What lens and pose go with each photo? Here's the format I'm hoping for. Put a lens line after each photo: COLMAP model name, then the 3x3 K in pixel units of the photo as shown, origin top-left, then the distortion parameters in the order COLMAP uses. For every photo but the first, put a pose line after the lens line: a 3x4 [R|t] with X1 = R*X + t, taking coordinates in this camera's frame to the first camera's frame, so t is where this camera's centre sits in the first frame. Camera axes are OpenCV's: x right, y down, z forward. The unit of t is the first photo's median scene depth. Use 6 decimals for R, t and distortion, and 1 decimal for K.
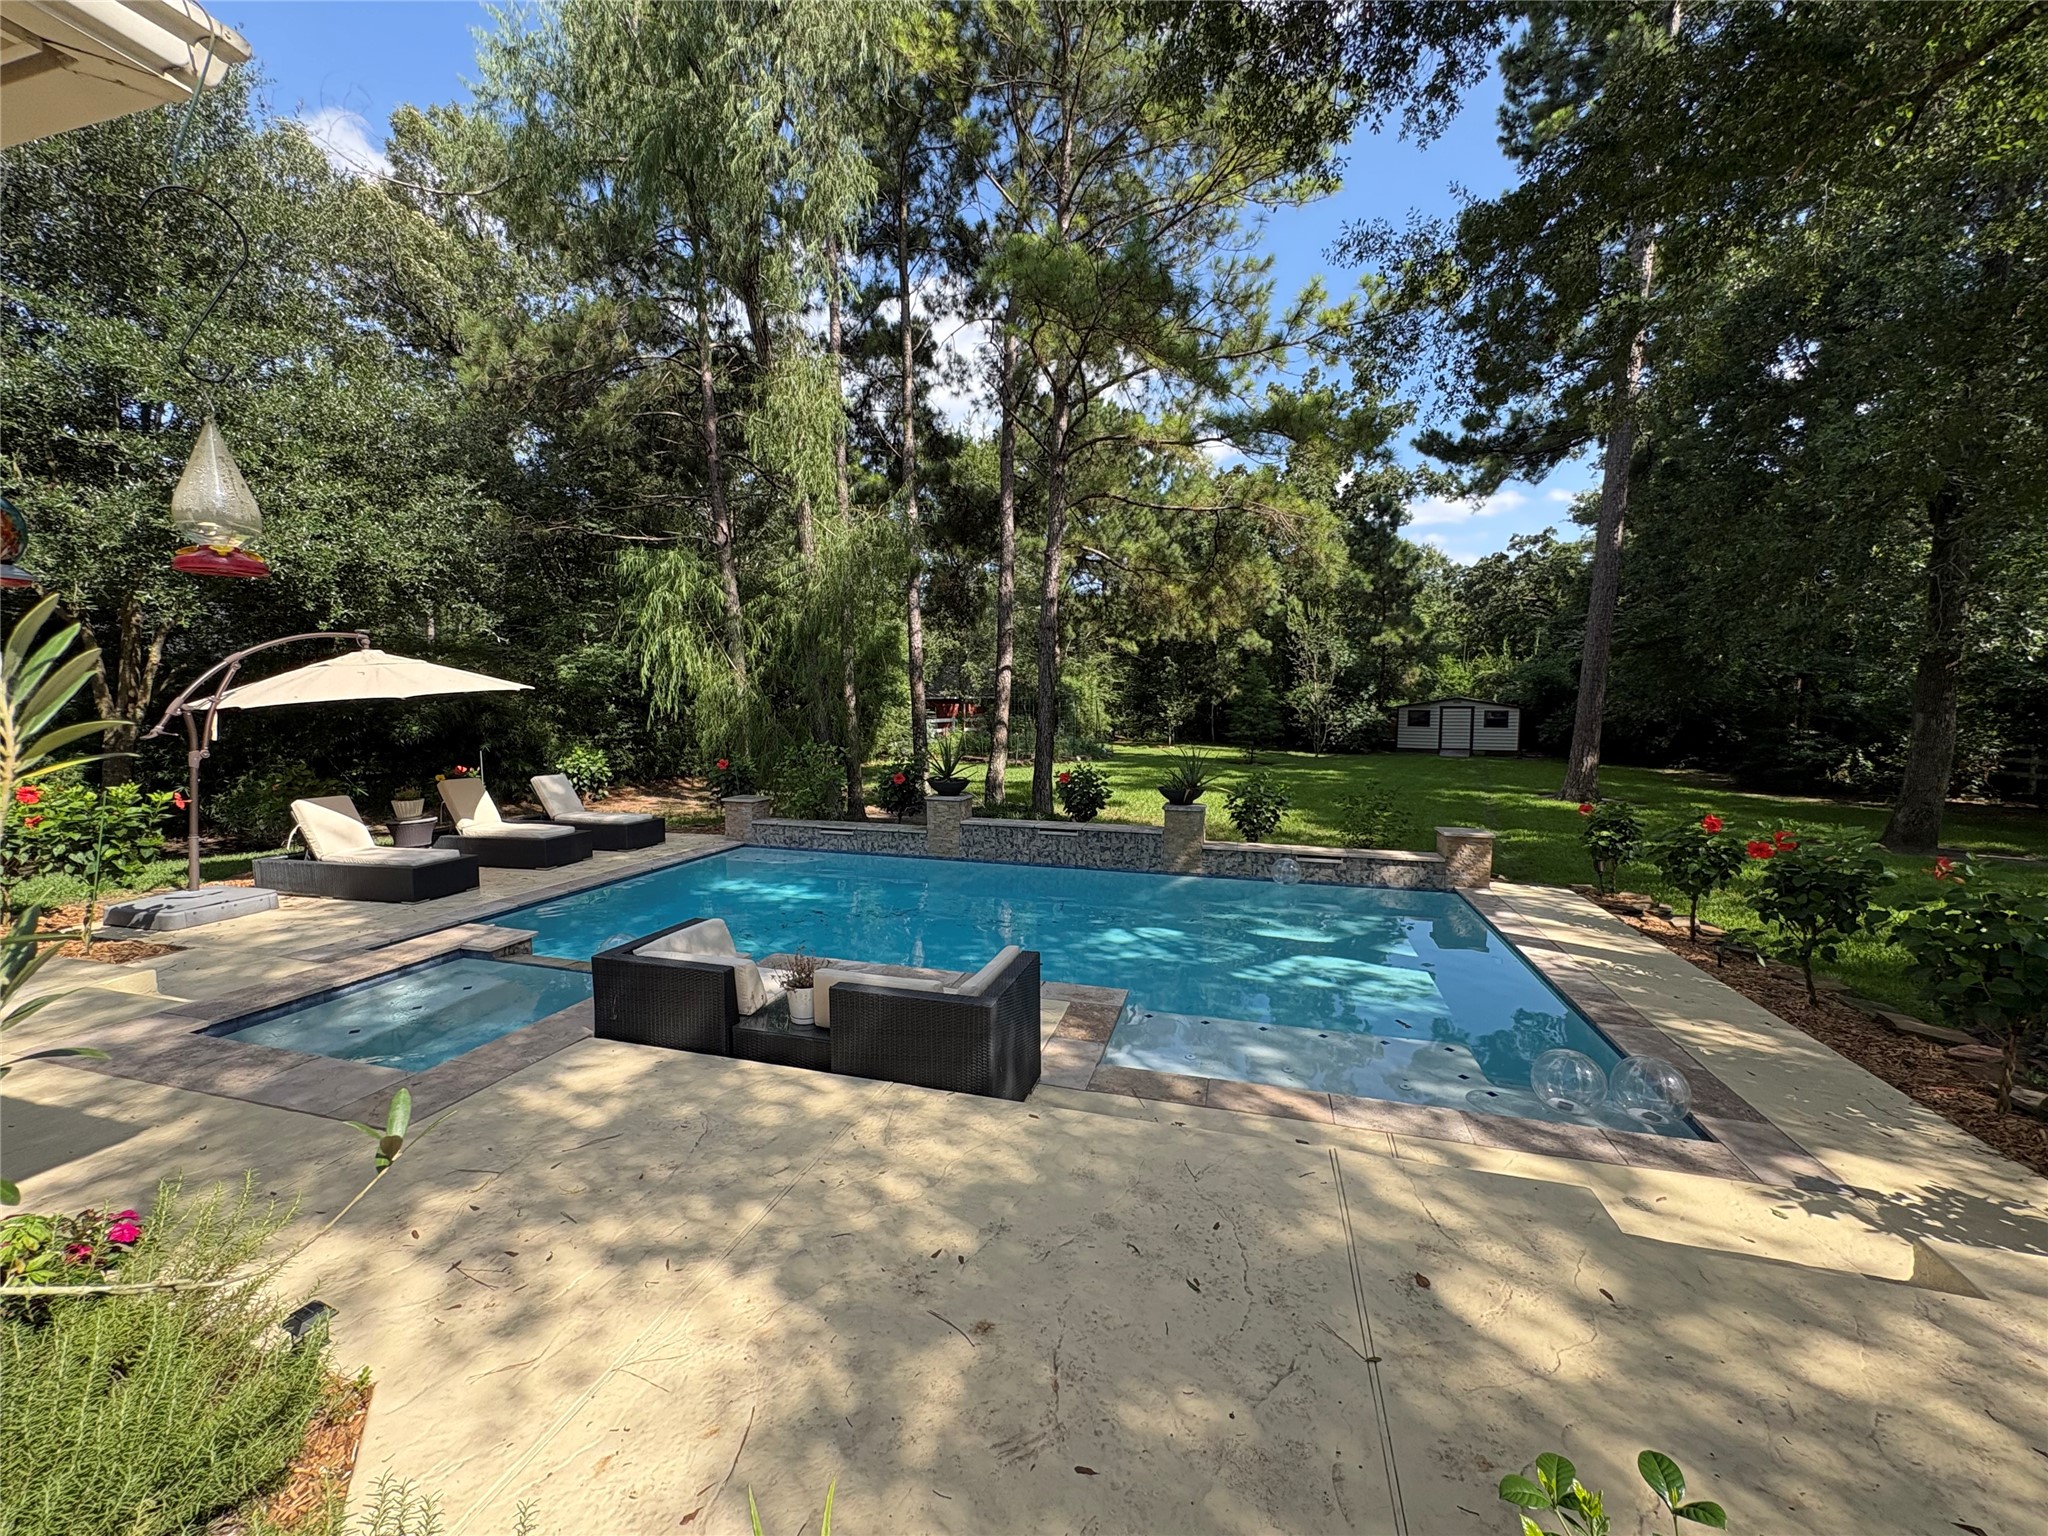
lens RADIAL K [[815.1, 0, 1016.2], [0, 815.1, 766.7], [0, 0, 1]] dist [0.000067, -0.000221]
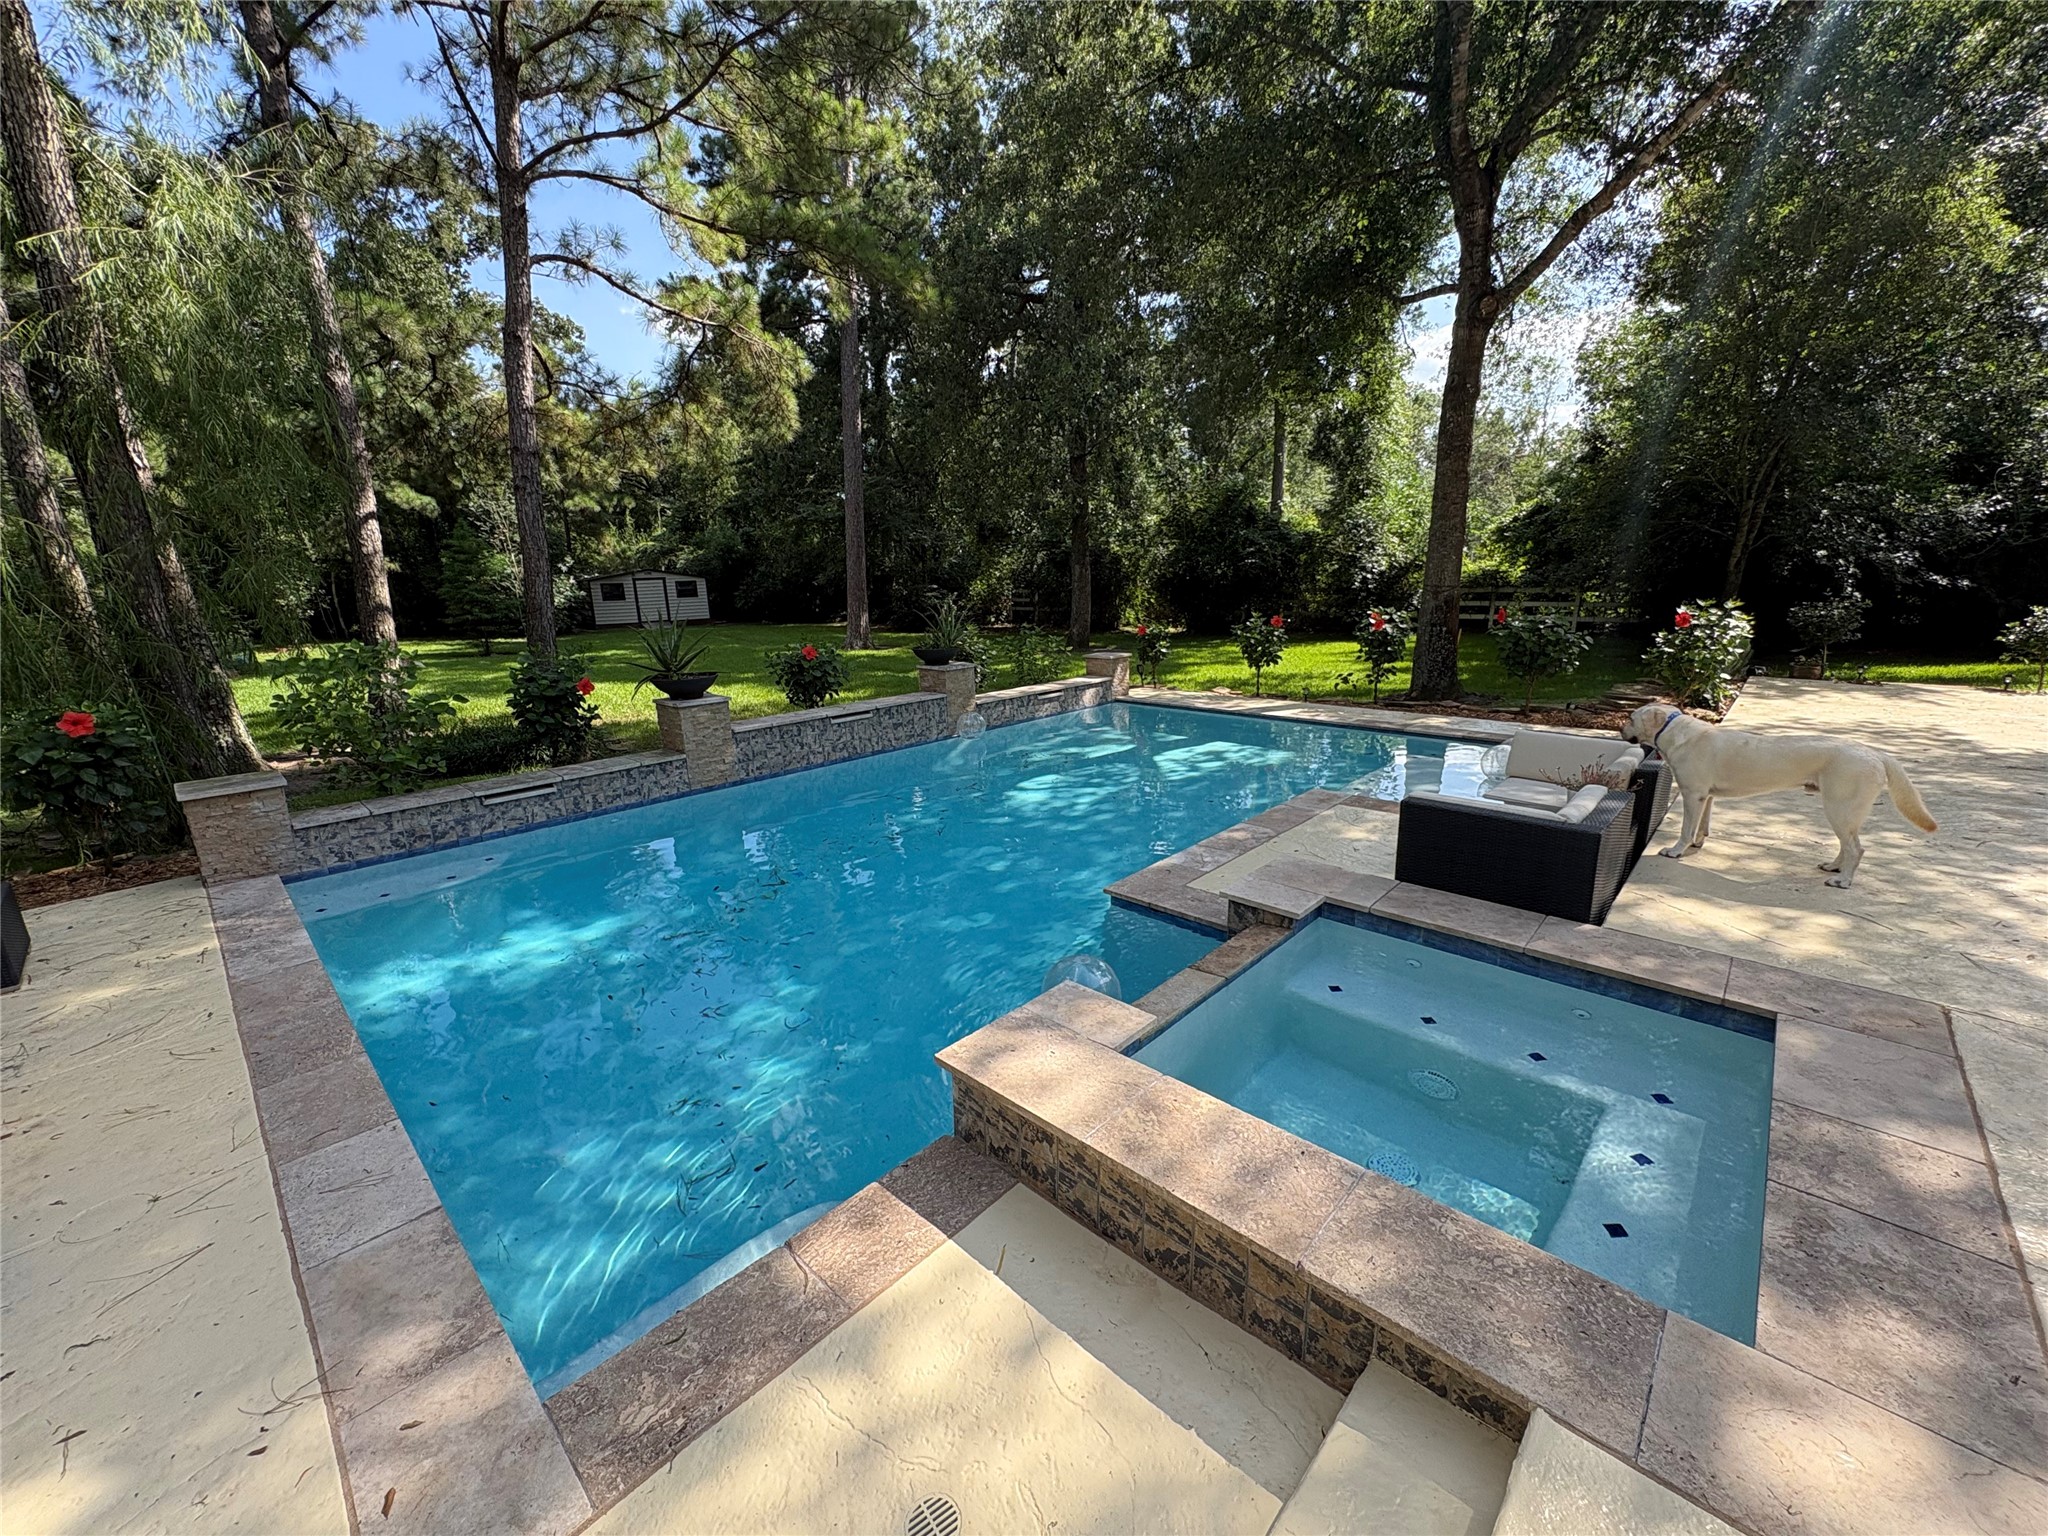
lens RADIAL K [[815.1, 0, 1016.2], [0, 815.1, 766.7], [0, 0, 1]] dist [0.000067, -0.000221]
pose [[0.454515, -0.227567, 0.861179, -0.630904], [0.101631, 0.973749, 0.203675, -0.022667], [-0.884922, -0.005051, 0.465712, 0.494897]]
